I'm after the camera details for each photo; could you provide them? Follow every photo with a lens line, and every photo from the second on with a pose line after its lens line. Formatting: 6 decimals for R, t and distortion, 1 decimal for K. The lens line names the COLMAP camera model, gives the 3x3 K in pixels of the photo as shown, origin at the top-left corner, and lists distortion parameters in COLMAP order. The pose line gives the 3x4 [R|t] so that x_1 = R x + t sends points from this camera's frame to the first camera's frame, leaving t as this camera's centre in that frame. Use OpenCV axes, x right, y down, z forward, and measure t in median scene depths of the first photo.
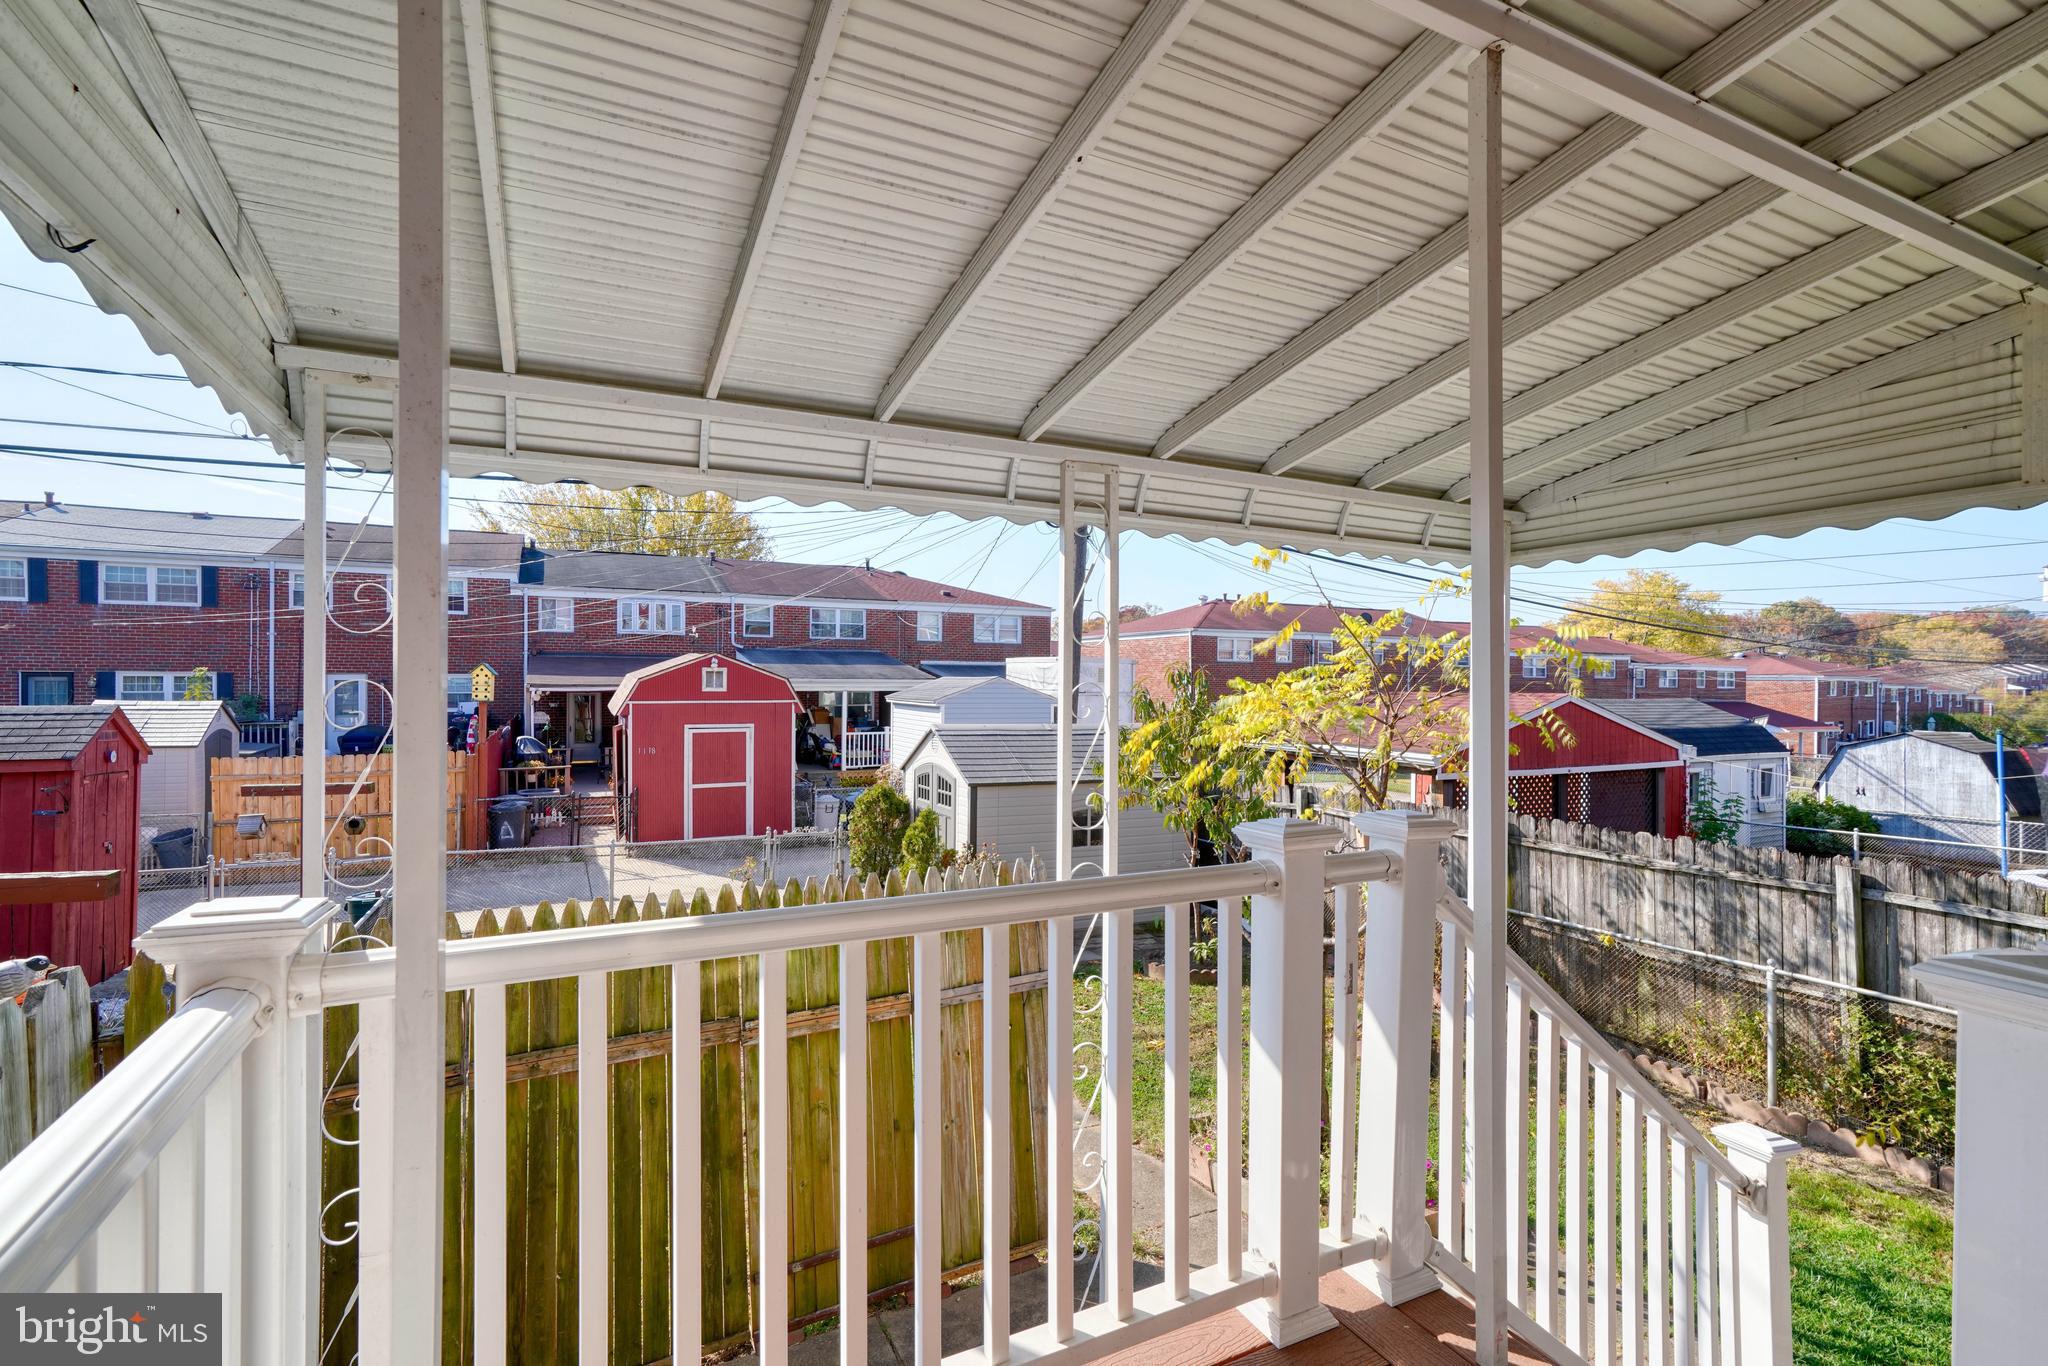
lens RADIAL K [[934.3, 0, 1029.6], [0, 934.3, 680.9], [0, 0, 1]] dist [-0.005963, 0.009530]
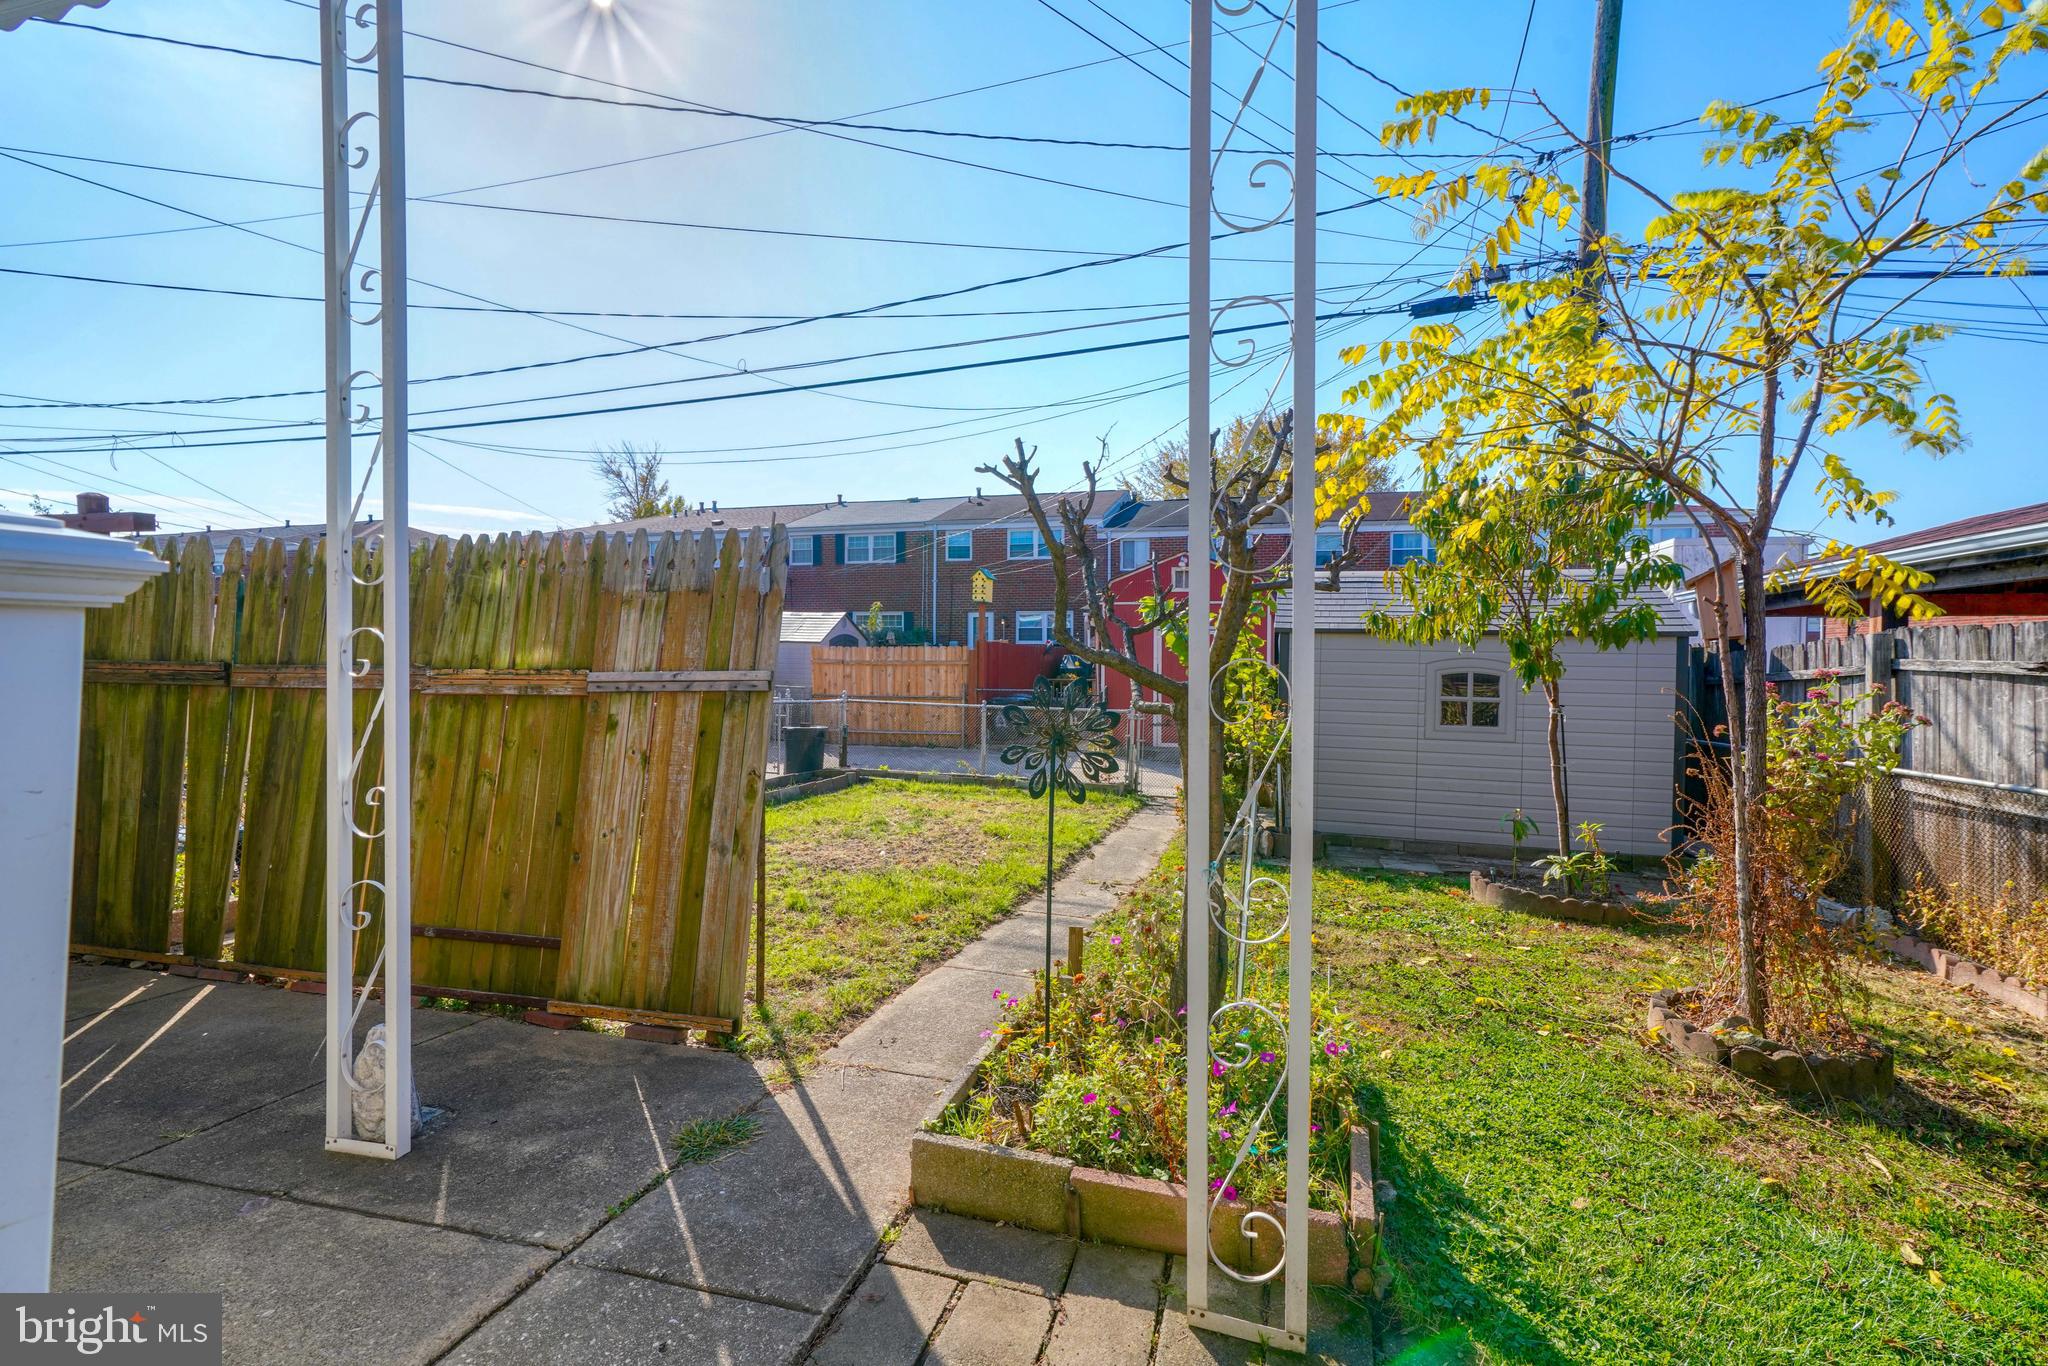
lens RADIAL K [[934.3, 0, 1017.4], [0, 934.3, 674.9], [0, 0, 1]] dist [-0.005963, 0.009530]
pose [[0.739377, 0.008647, -0.673237, 0.187471], [-0.001330, 0.999934, 0.011383, 0.087144], [0.673291, -0.007521, 0.739340, 0.170538]]
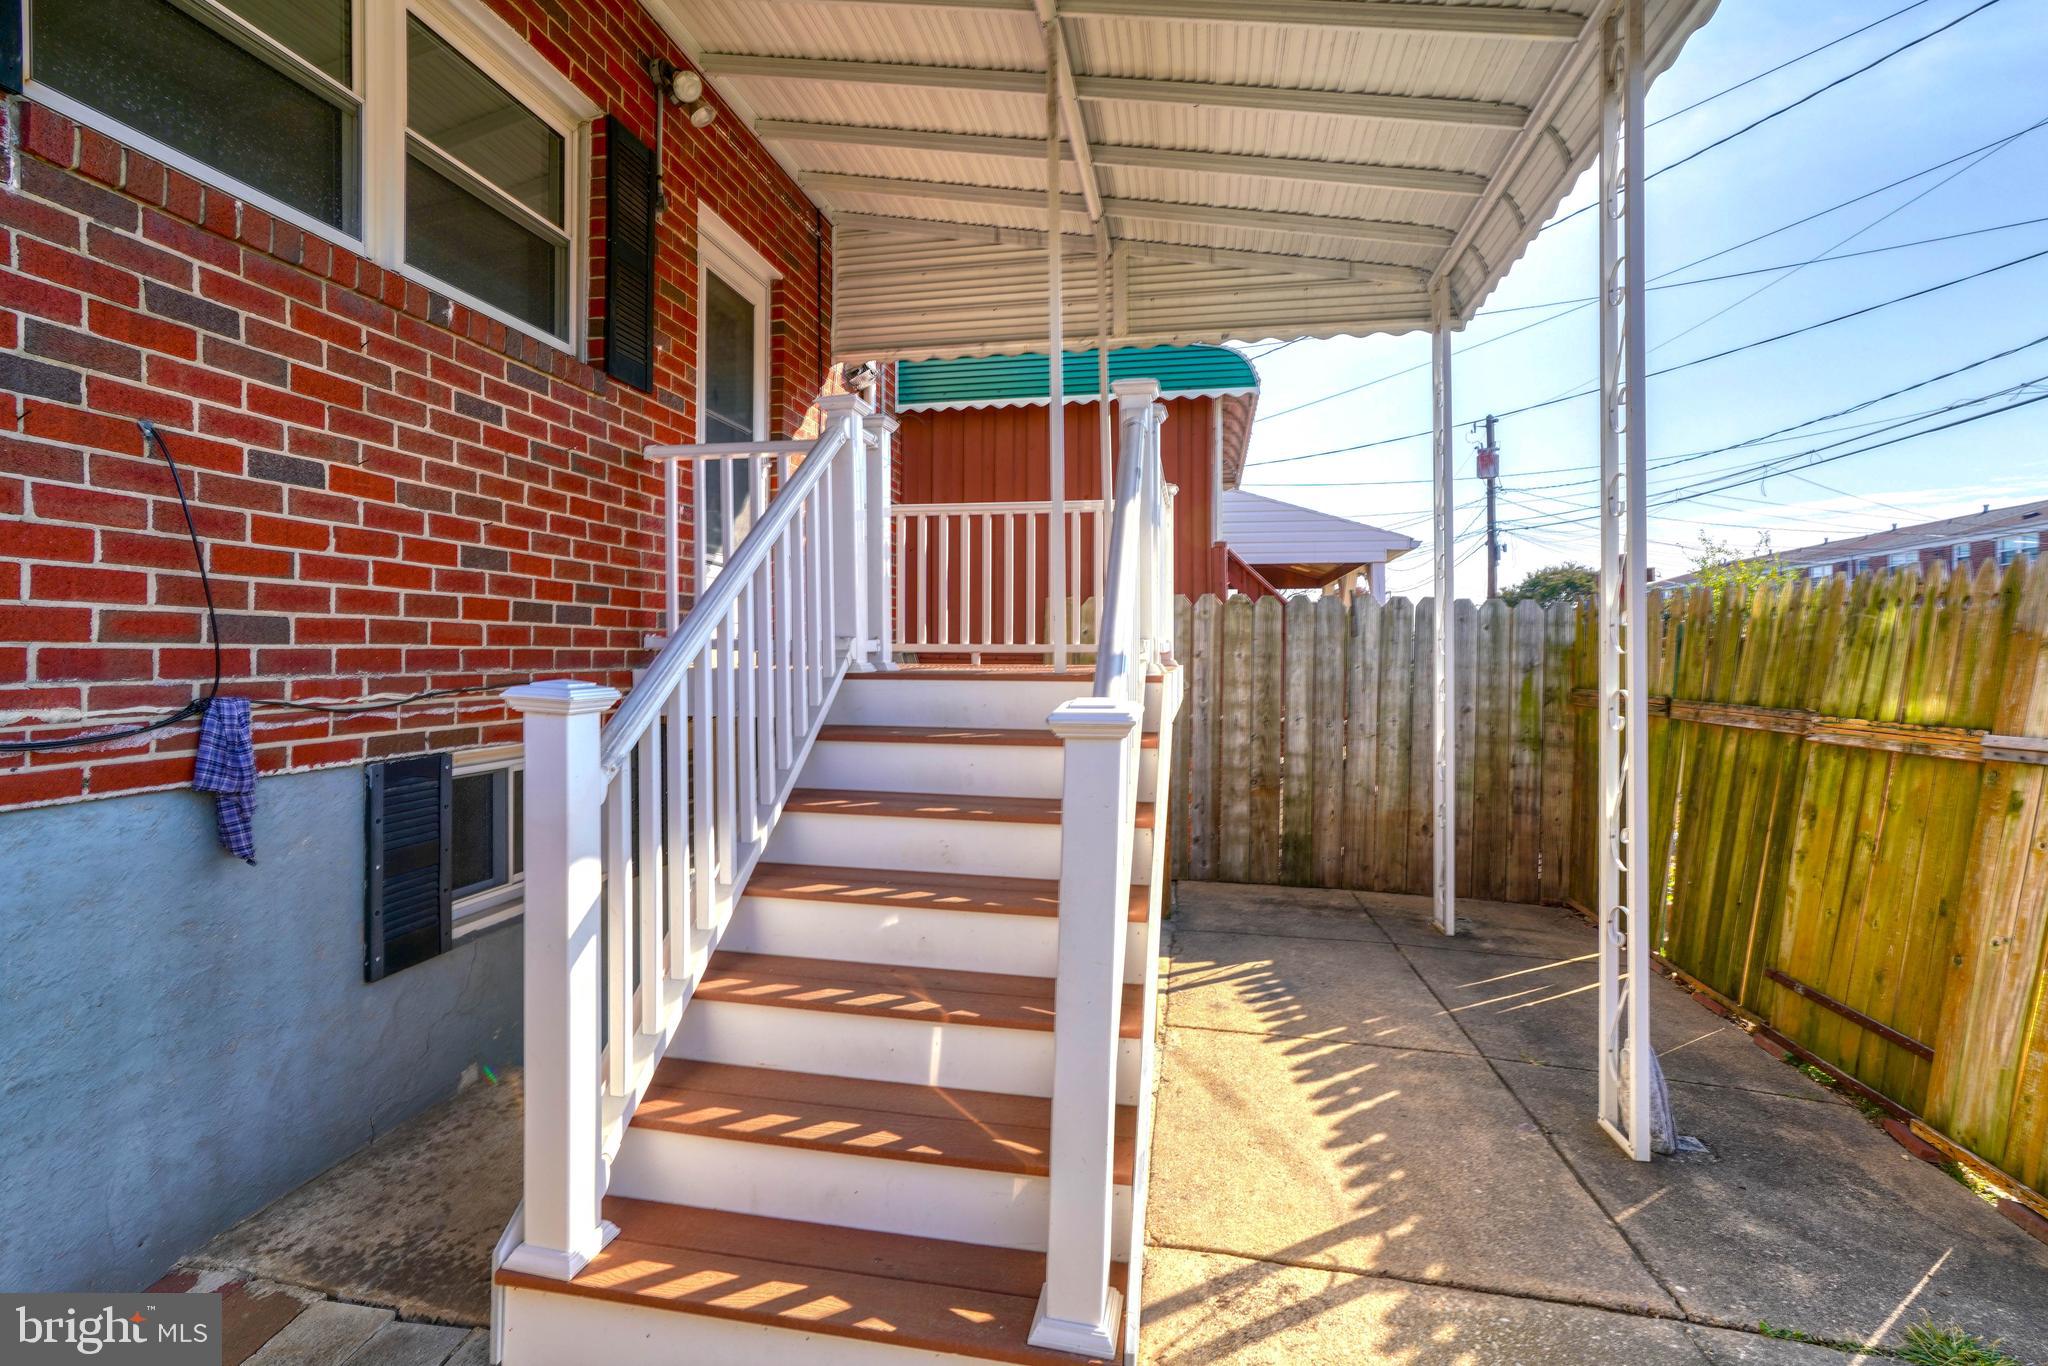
lens RADIAL K [[934.3, 0, 981.3], [0, 934.3, 642.4], [0, 0, 1]] dist [-0.005963, 0.009530]
pose [[-0.632791, -0.013490, -0.774205, 0.222275], [-0.003764, 0.999890, -0.014346, 0.075198], [0.774314, -0.006164, -0.632772, 0.230056]]
